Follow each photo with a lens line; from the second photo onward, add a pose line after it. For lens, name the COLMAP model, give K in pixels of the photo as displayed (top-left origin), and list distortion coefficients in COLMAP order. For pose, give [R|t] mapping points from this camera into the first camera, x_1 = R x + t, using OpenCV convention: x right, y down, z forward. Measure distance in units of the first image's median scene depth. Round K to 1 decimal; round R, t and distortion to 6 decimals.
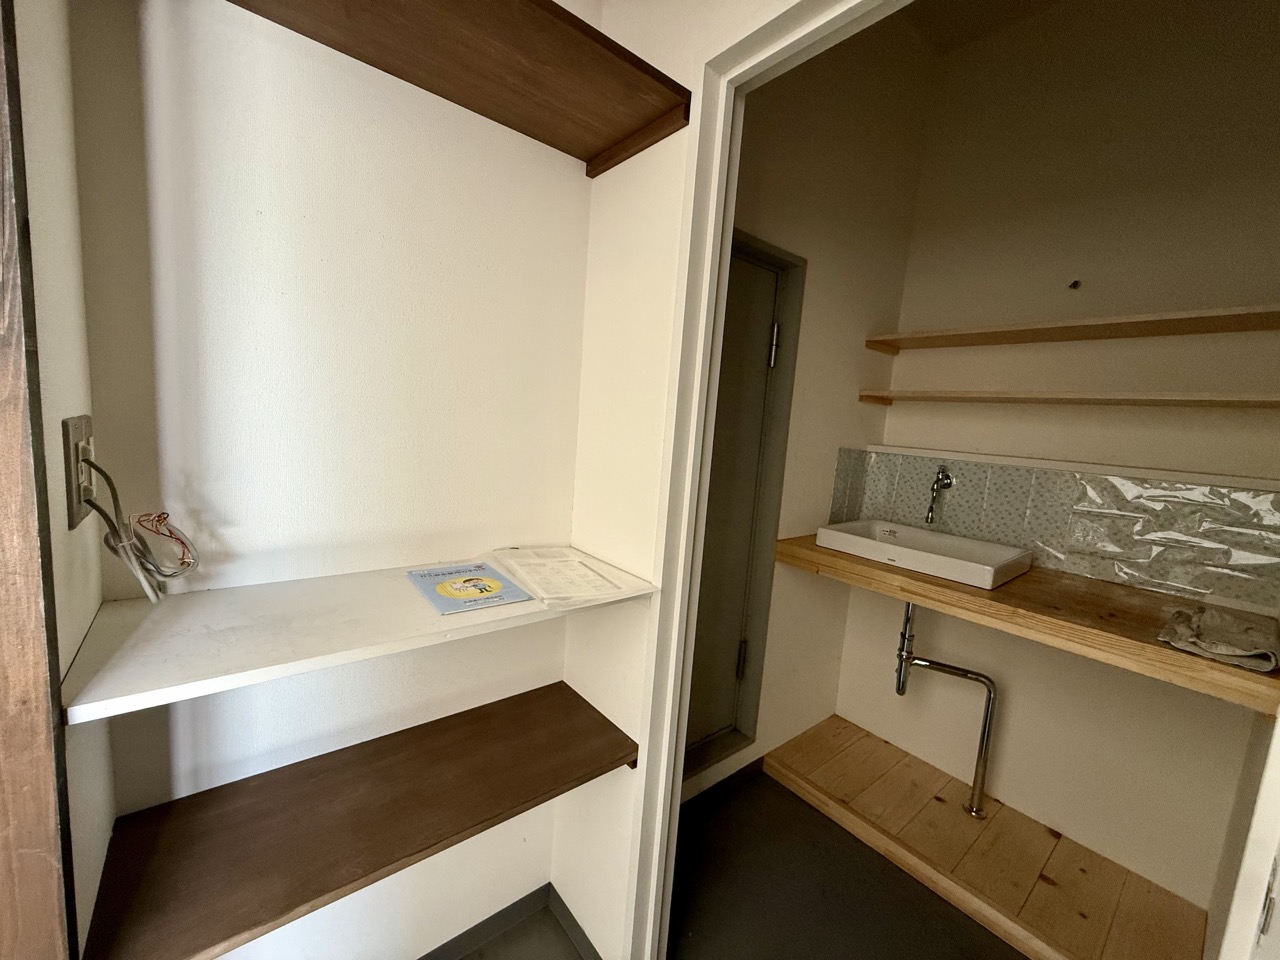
lens RADIAL K [[513.4, 0, 638.5], [0, 513.4, 480.5], [0, 0, 1]] dist [-0.002469, 0.000319]
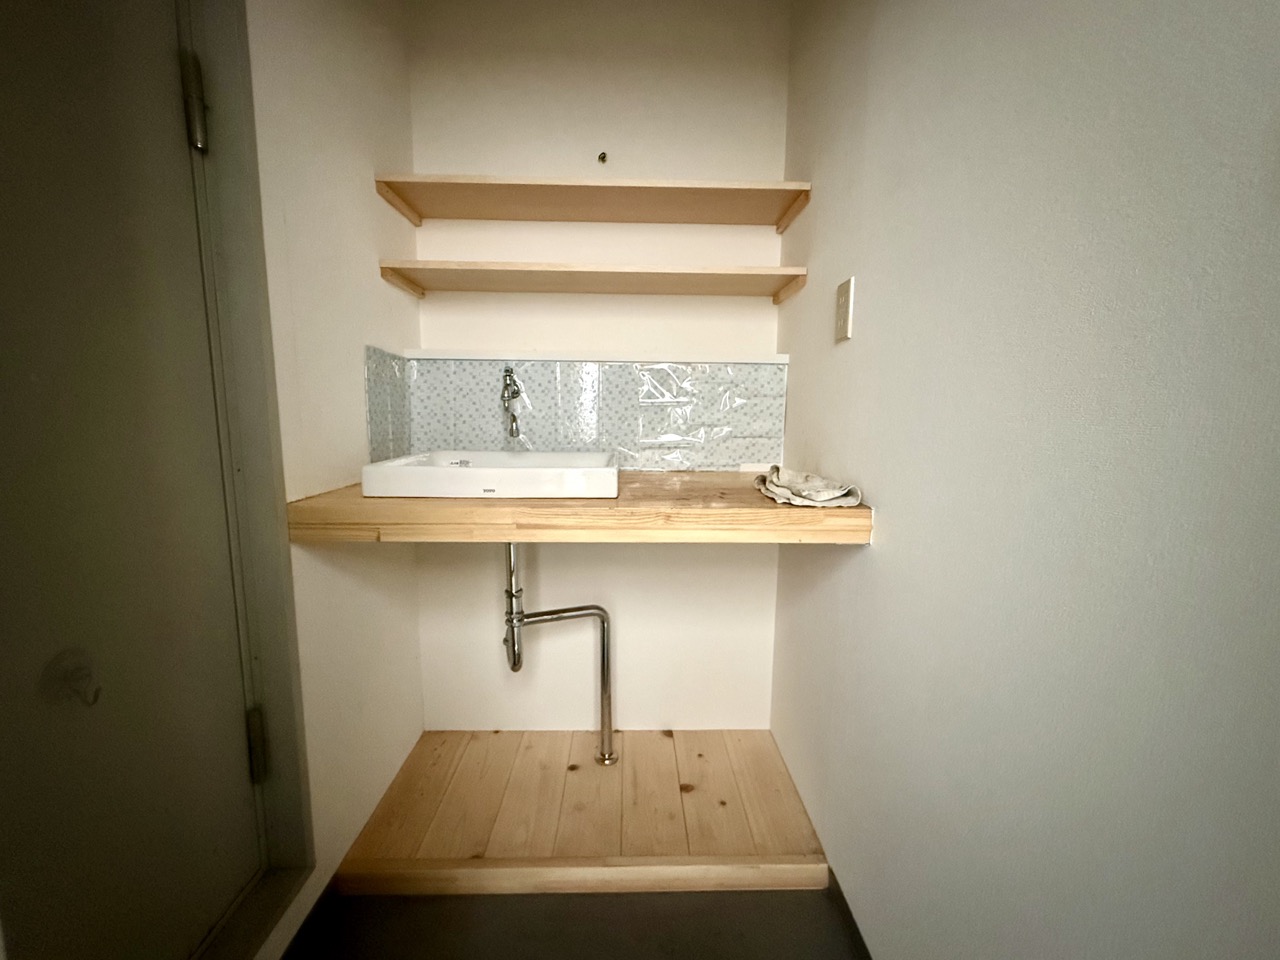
lens RADIAL K [[513.4, 0, 635.6], [0, 513.4, 481.0], [0, 0, 1]] dist [-0.002469, 0.000319]
pose [[0.615979, -0.170473, 0.769096, 0.088465], [0.131521, 0.984857, 0.112960, 0.082483], [-0.776706, 0.031571, 0.629072, 0.384720]]
